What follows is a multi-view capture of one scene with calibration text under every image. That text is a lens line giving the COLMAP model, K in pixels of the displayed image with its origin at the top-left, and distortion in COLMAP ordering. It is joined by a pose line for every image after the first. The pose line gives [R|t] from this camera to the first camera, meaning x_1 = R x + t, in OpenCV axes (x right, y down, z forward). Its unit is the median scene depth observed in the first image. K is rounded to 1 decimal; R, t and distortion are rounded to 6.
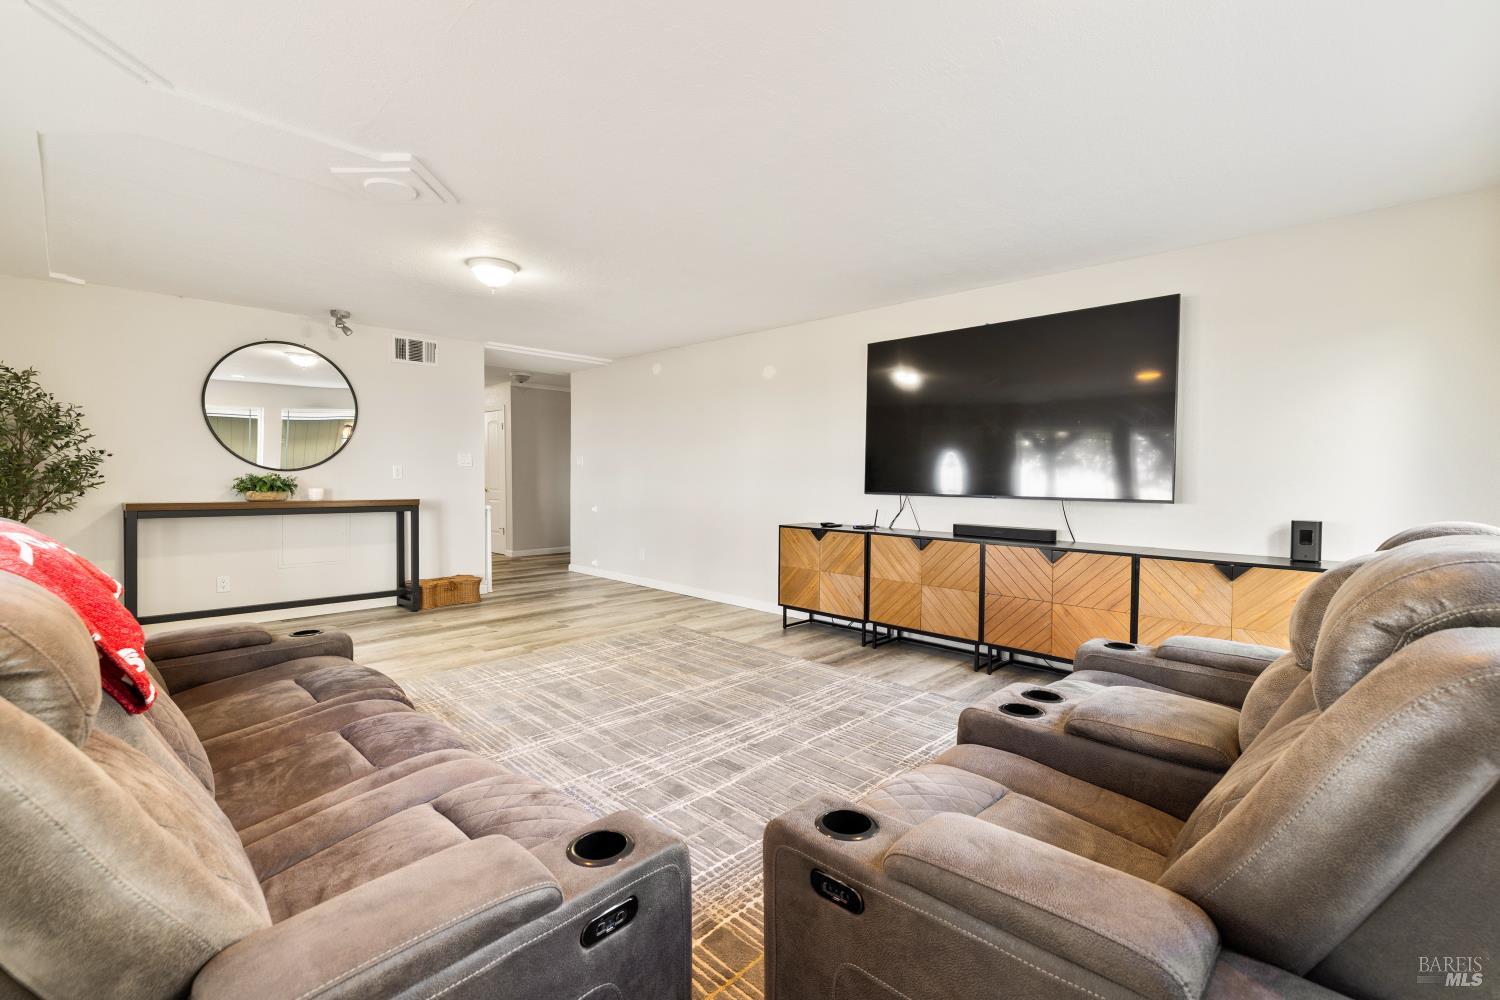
lens RADIAL K [[654.6, 0, 740.2], [0, 654.6, 490.6], [0, 0, 1]] dist [0.004285, -0.000052]
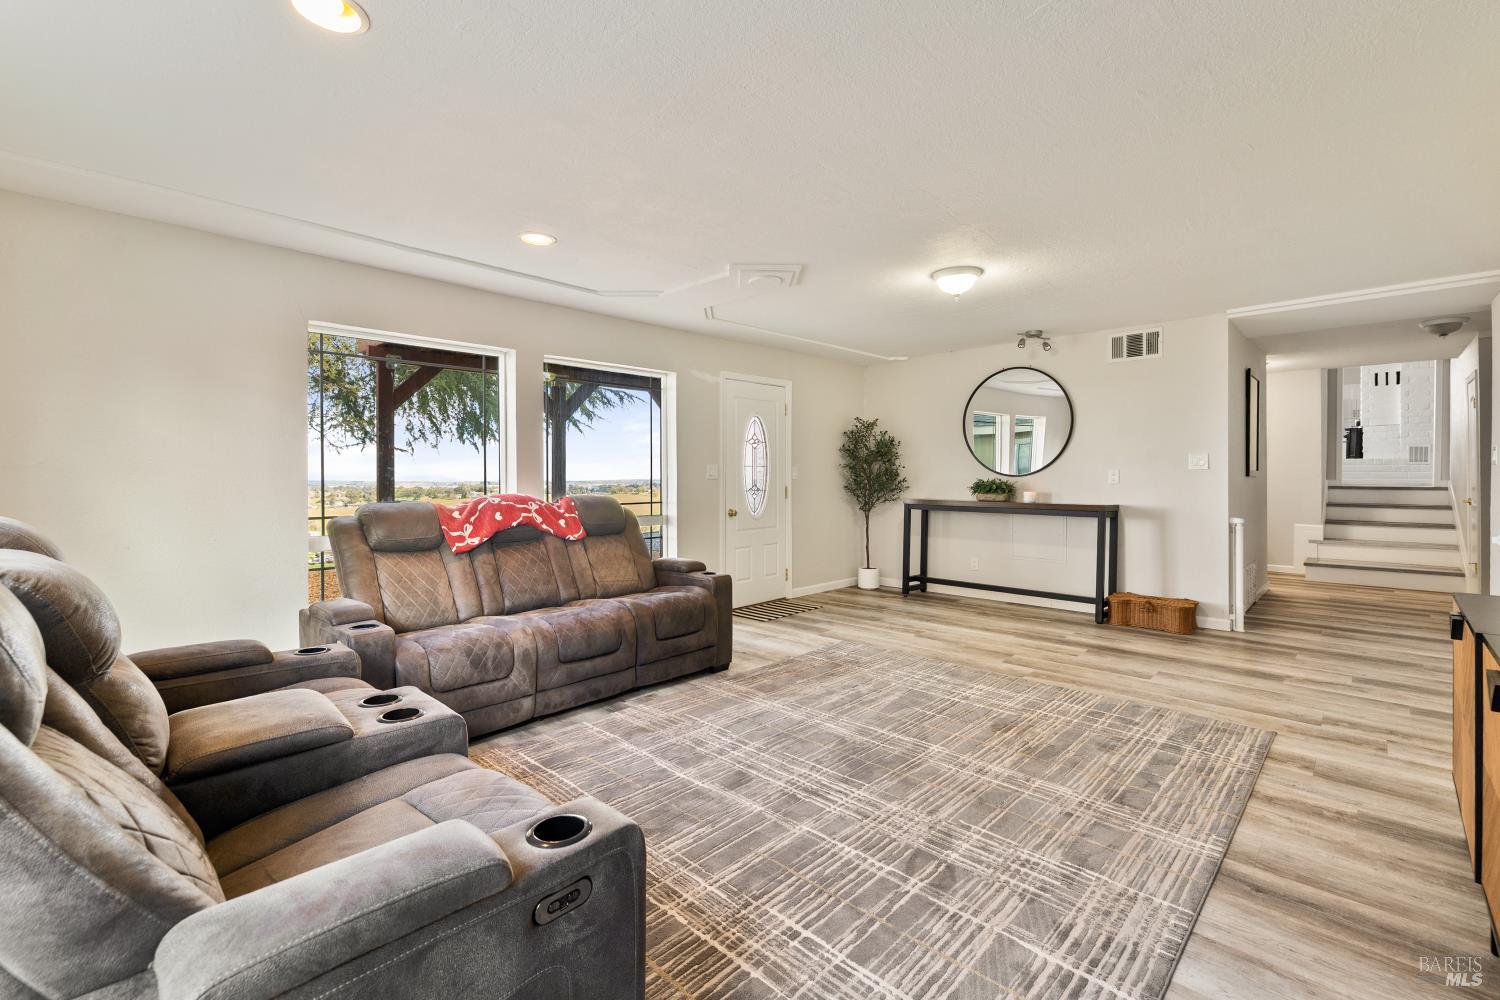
lens RADIAL K [[654.6, 0, 747.1], [0, 654.6, 483.9], [0, 0, 1]] dist [0.004285, -0.000052]
pose [[0.006773, 0.005005, -0.999965, 0.621472], [-0.023380, 0.999715, 0.004845, -0.014607], [0.999704, 0.023346, 0.006889, 0.658819]]
